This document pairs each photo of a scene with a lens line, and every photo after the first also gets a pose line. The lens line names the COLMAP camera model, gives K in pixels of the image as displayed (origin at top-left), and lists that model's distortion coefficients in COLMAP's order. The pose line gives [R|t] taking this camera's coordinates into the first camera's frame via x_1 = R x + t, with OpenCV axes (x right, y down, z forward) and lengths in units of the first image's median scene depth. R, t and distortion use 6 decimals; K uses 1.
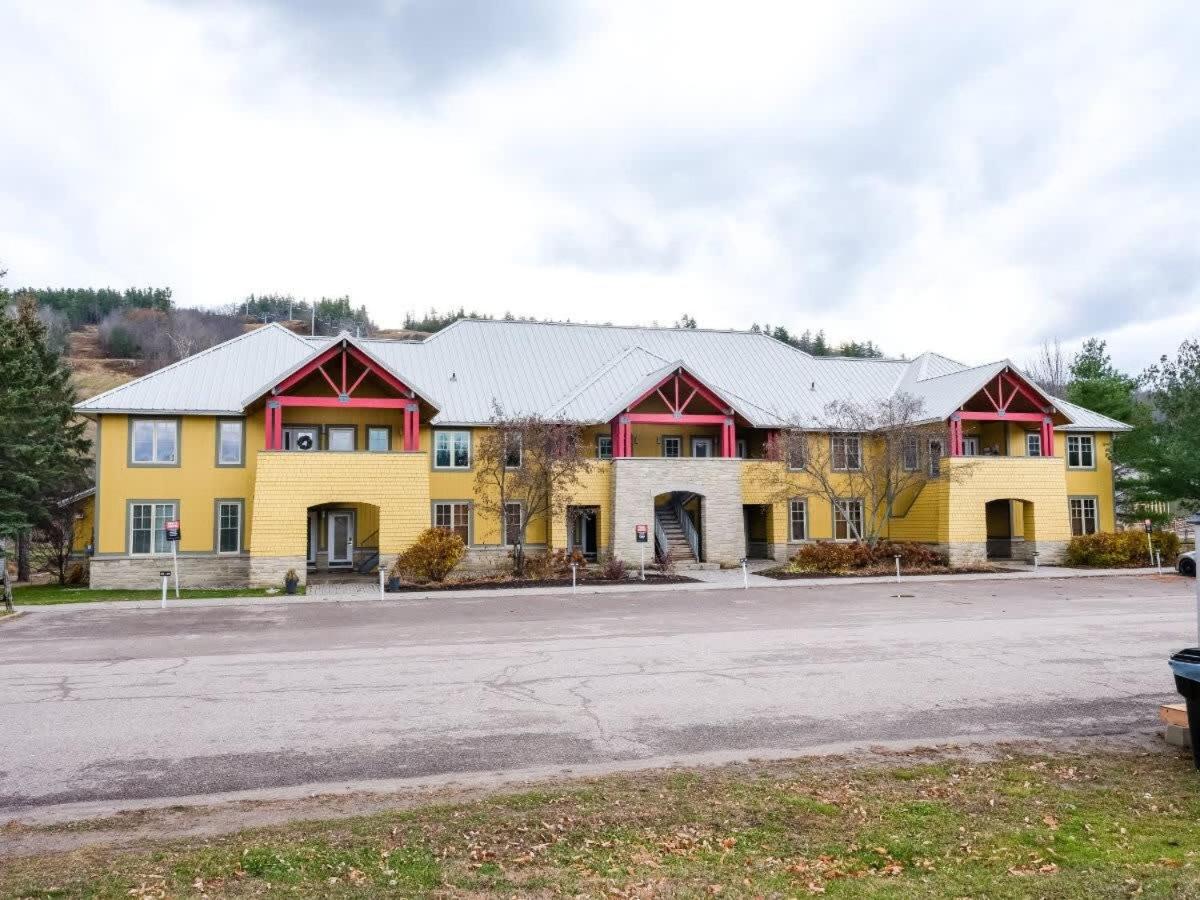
lens RADIAL K [[967.1, 0, 602.8], [0, 967.1, 448.1], [0, 0, 1]] dist [-0.000789, -0.005363]
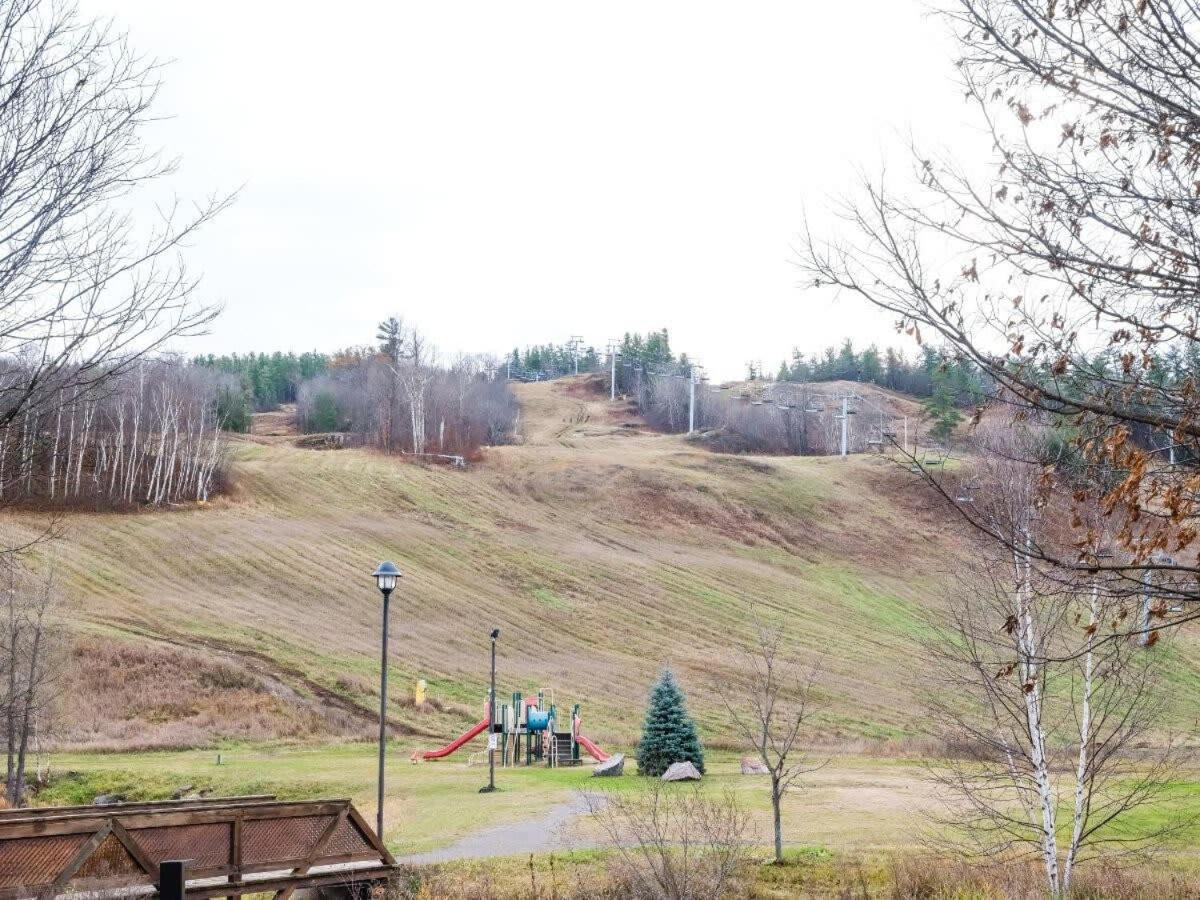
lens RADIAL K [[1511.6, 0, 600.0], [0, 1511.6, 450.0], [0, 0, 1]] dist [-0.002787, -0.006036]
pose [[0.957810, -0.042470, -0.284246, -0.058533], [0.016355, 0.995473, -0.093627, 0.012223], [0.286935, 0.085028, 0.954169, 0.137590]]
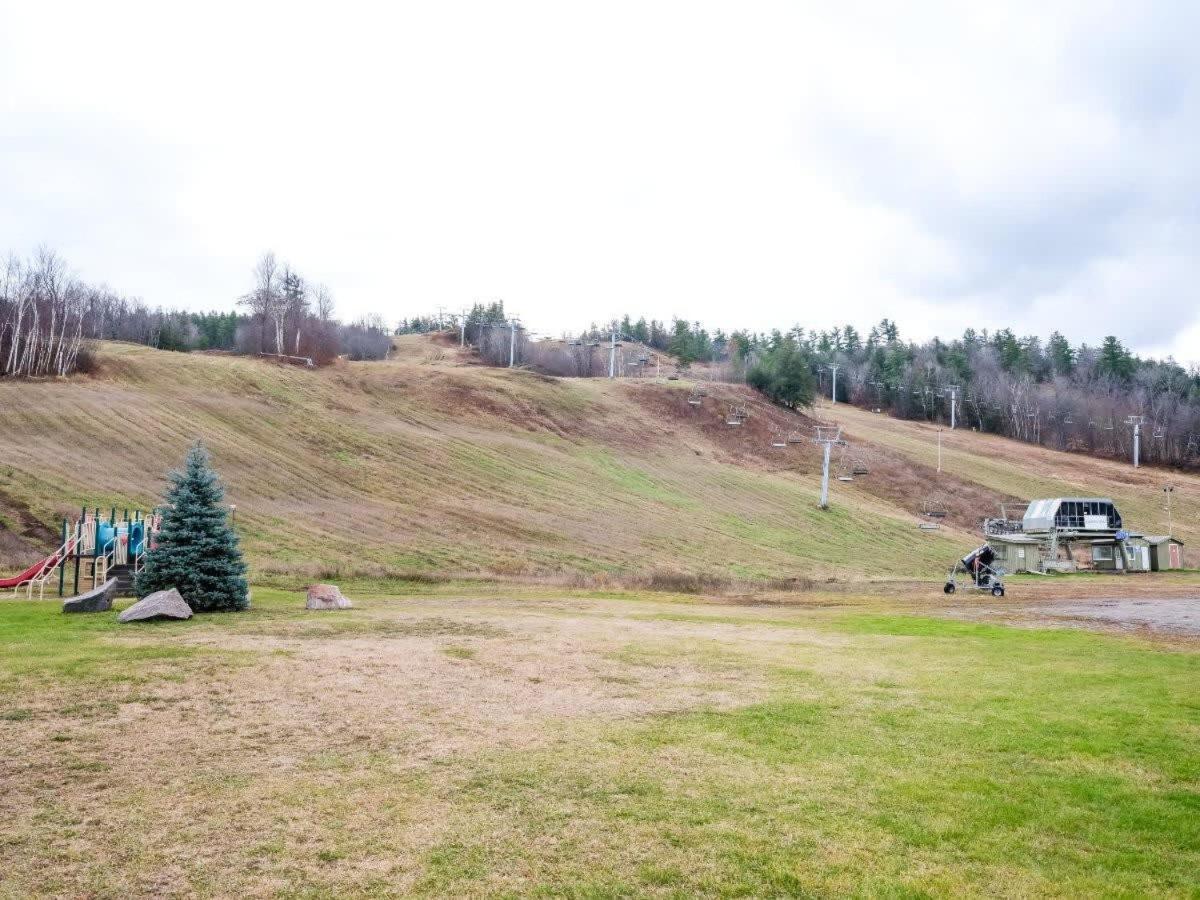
lens RADIAL K [[967.1, 0, 602.8], [0, 967.1, 448.1], [0, 0, 1]] dist [-0.000789, -0.005363]
pose [[0.987980, -0.006345, -0.154452, -0.060136], [-0.000098, 0.999131, -0.041676, 0.024034], [0.154582, 0.041190, 0.987121, 0.240670]]
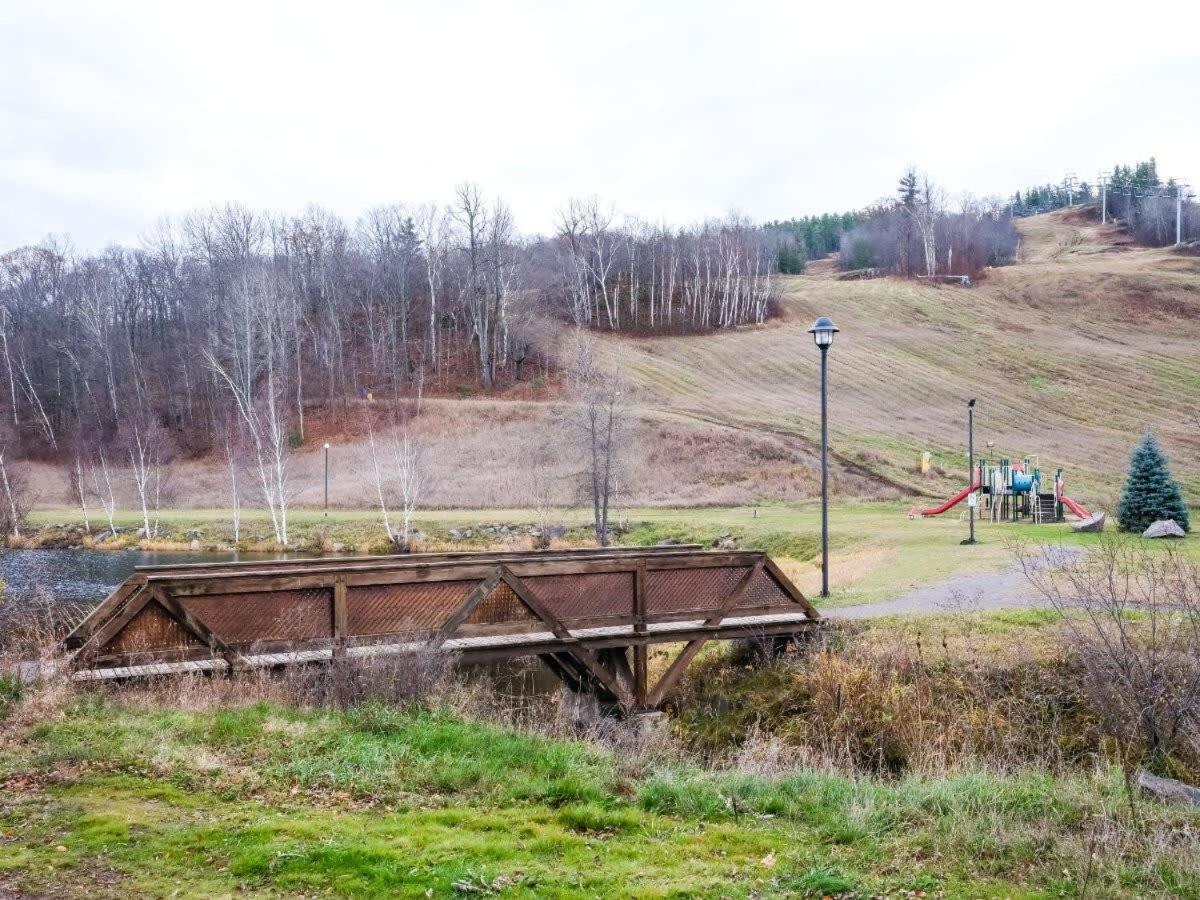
lens RADIAL K [[1110.5, 0, 600.0], [0, 1110.5, 450.0], [0, 0, 1]] dist [0.016205, -0.009453]
pose [[0.757238, -0.013969, -0.652989, -0.063694], [0.048551, 0.998209, 0.034948, 0.015177], [0.651331, -0.058168, 0.756561, 0.161819]]
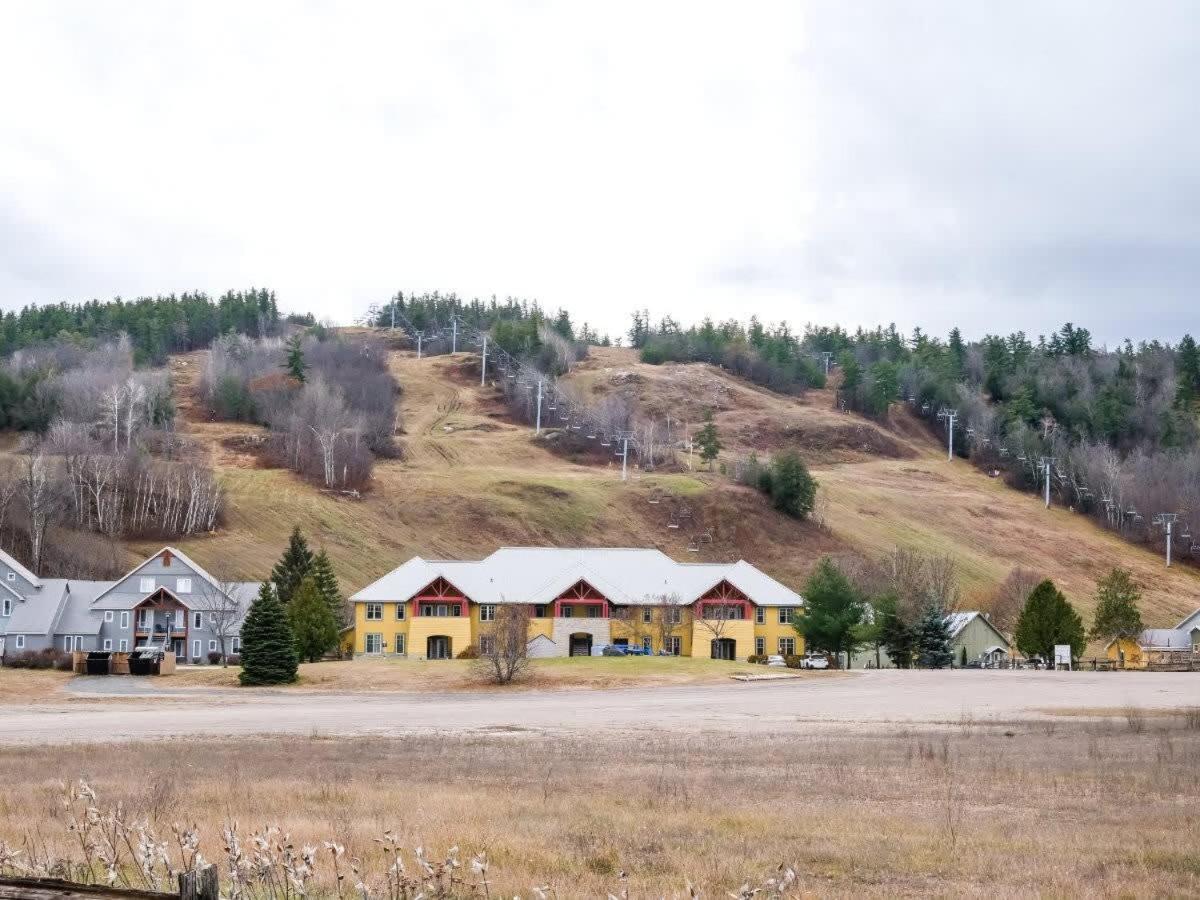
lens RADIAL K [[1854.2, 0, 605.9], [0, 1854.2, 454.2], [0, 0, 1]] dist [0.002065, -0.026445]
pose [[0.972369, -0.005190, -0.233393, 0.149466], [-0.002638, 0.999445, -0.033215, -0.029875], [0.233436, 0.032913, 0.971815, -0.423335]]
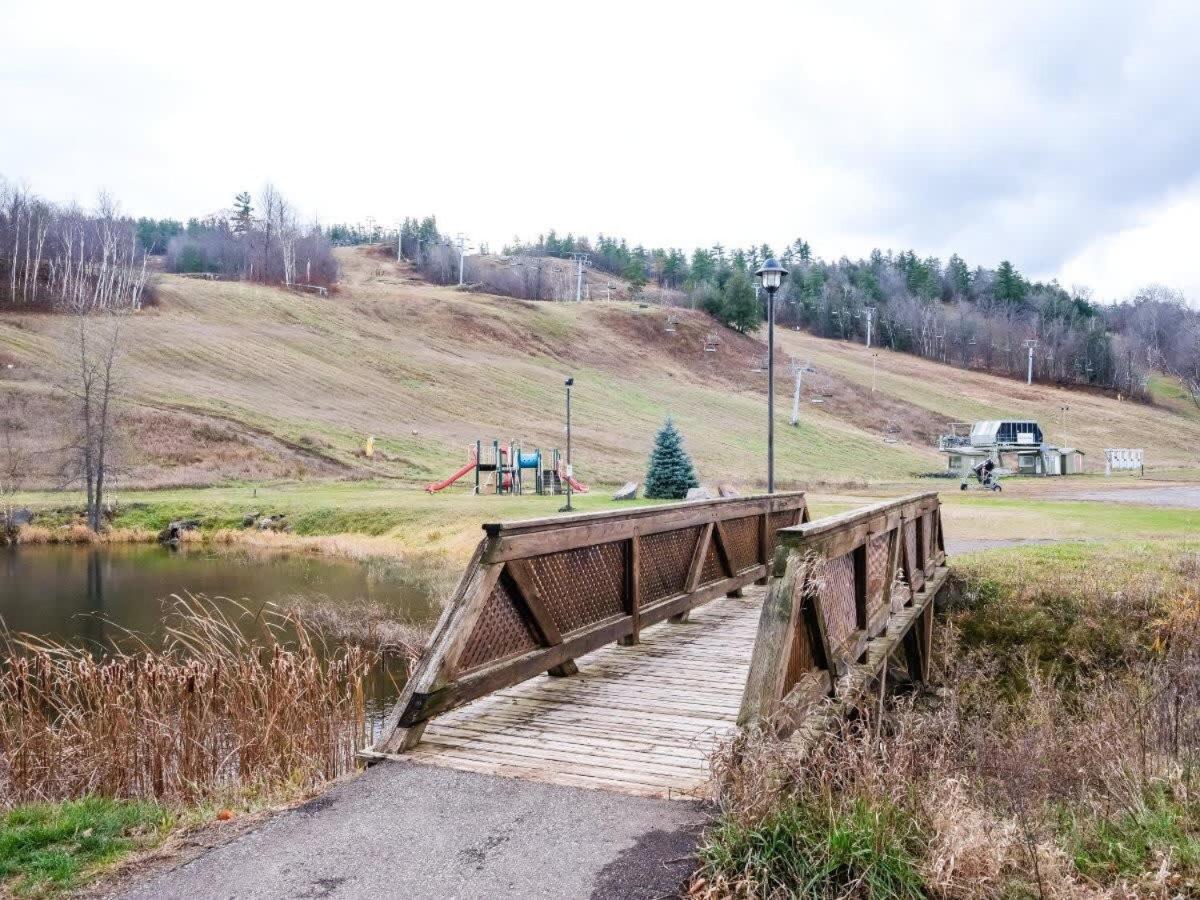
lens RADIAL K [[967.1, 0, 602.8], [0, 967.1, 448.1], [0, 0, 1]] dist [-0.000789, -0.005363]
pose [[0.998792, 0.002991, -0.049037, -0.104318], [-0.000370, 0.998574, 0.053376, 0.018074], [0.049127, -0.053294, 0.997370, 0.165152]]
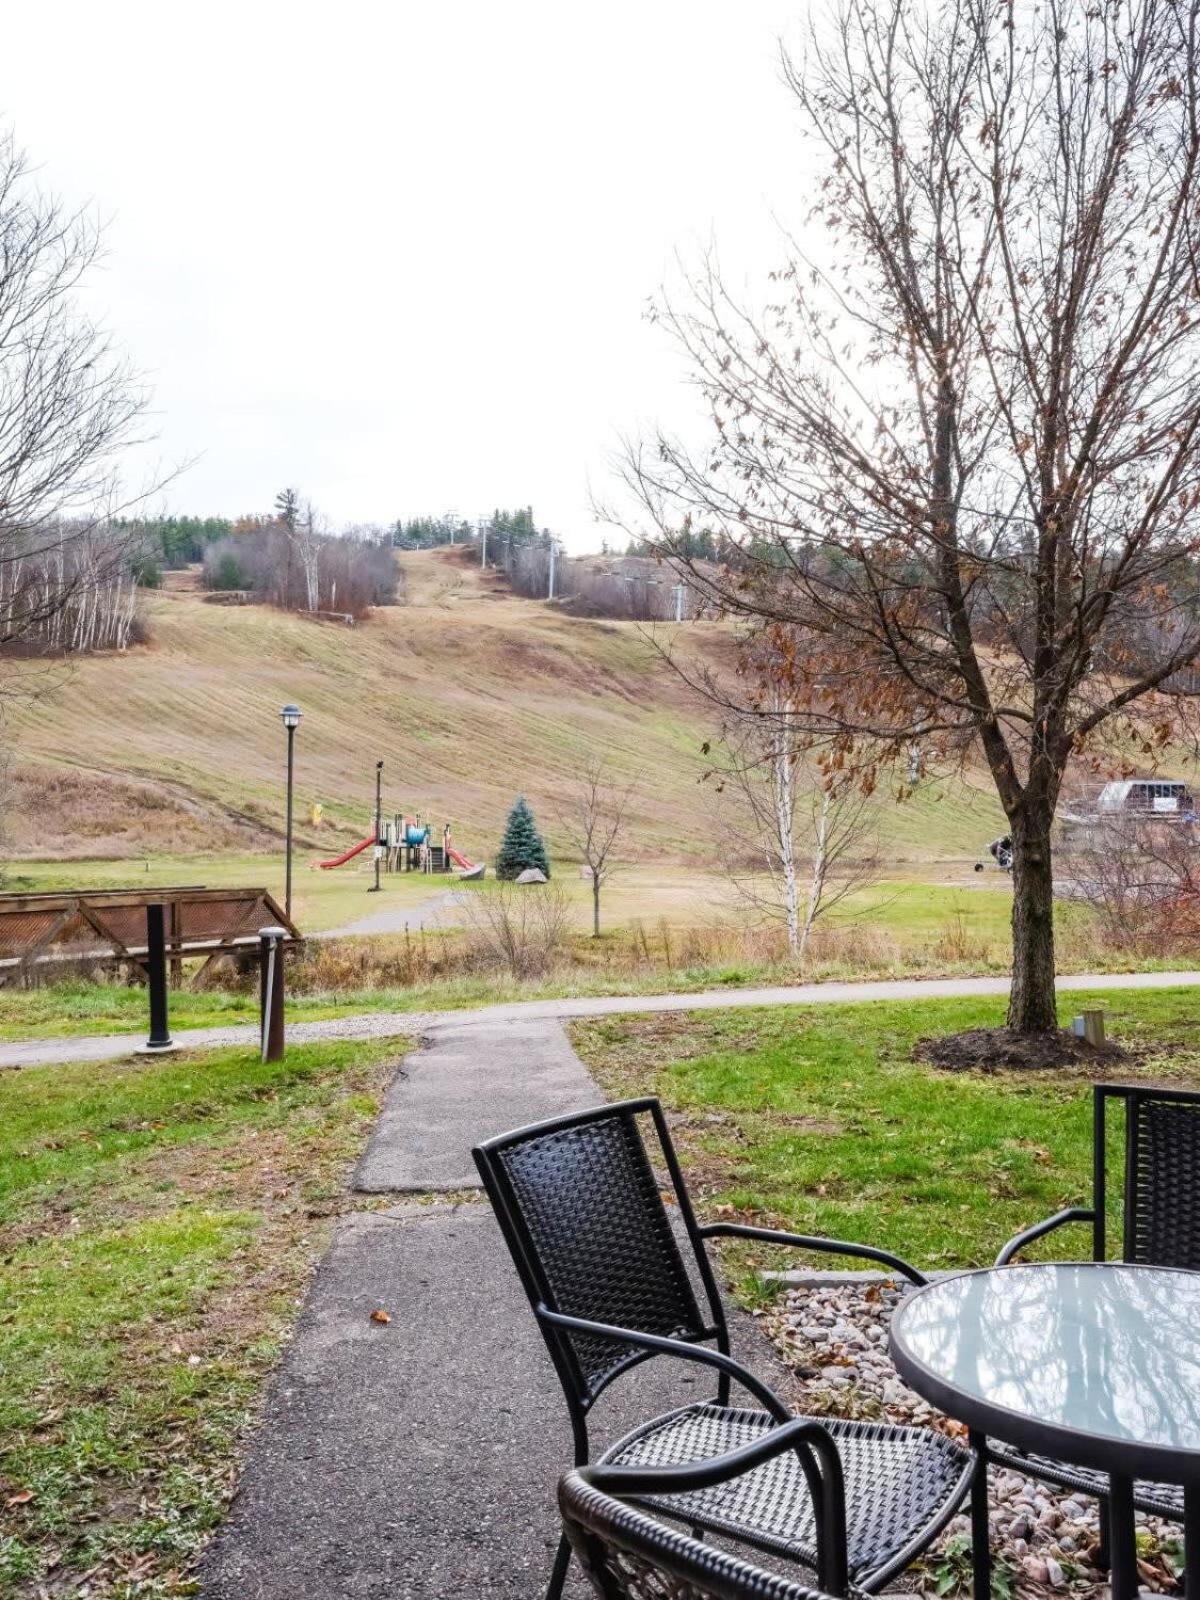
lens RADIAL K [[1289.4, 0, 600.0], [0, 1289.4, 800.0], [0, 0, 1]] dist [-0.000789, -0.005363]
pose [[0.981641, 0.007563, -0.190587, -0.055840], [0.002307, 0.998670, 0.051511, 0.012440], [0.190723, -0.051005, 0.980318, 0.130720]]
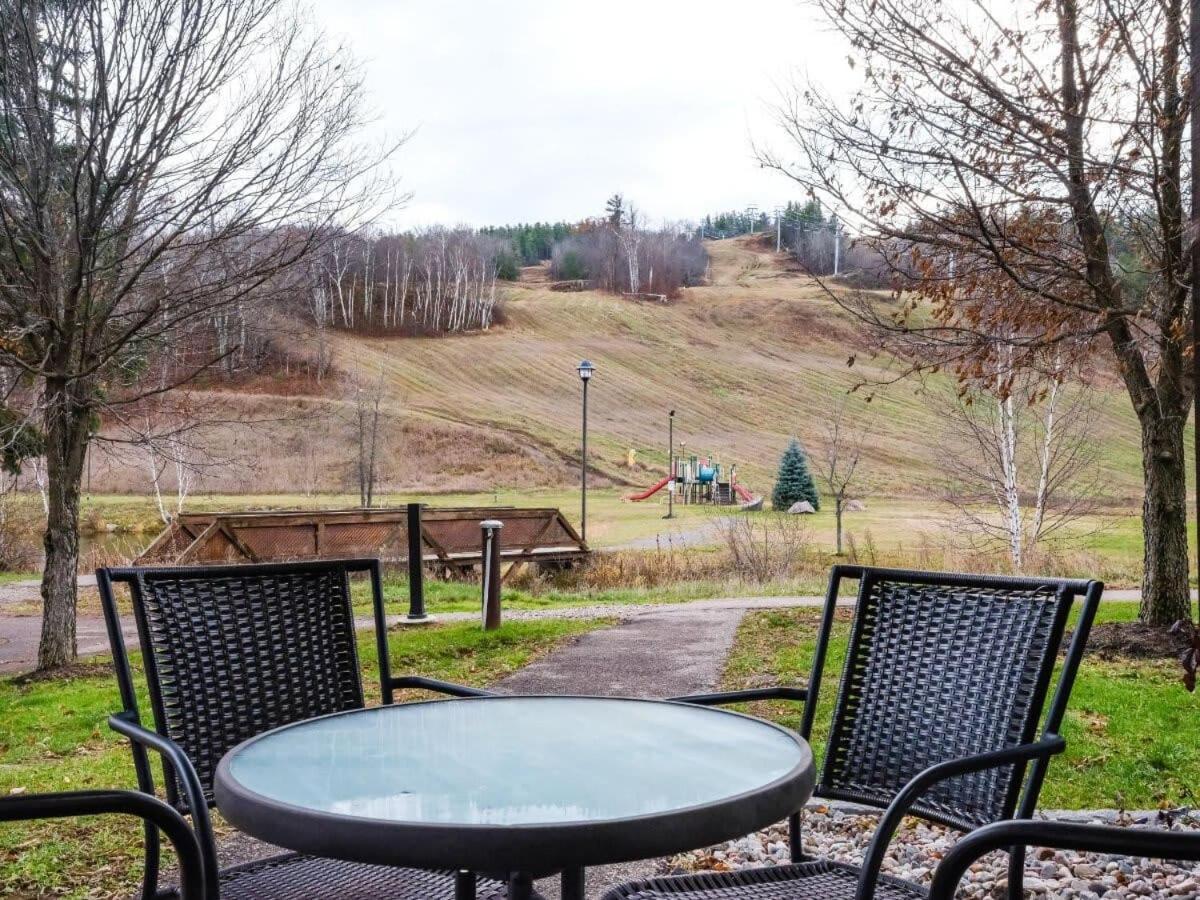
lens RADIAL K [[1080.4, 0, 599.7], [0, 1080.4, 442.0], [0, 0, 1]] dist [0.034710, -0.002529]
pose [[0.901053, 0.000660, -0.433708, -0.052884], [0.019539, 0.998922, 0.042112, 0.013541], [0.433268, -0.046419, 0.900069, 0.132560]]
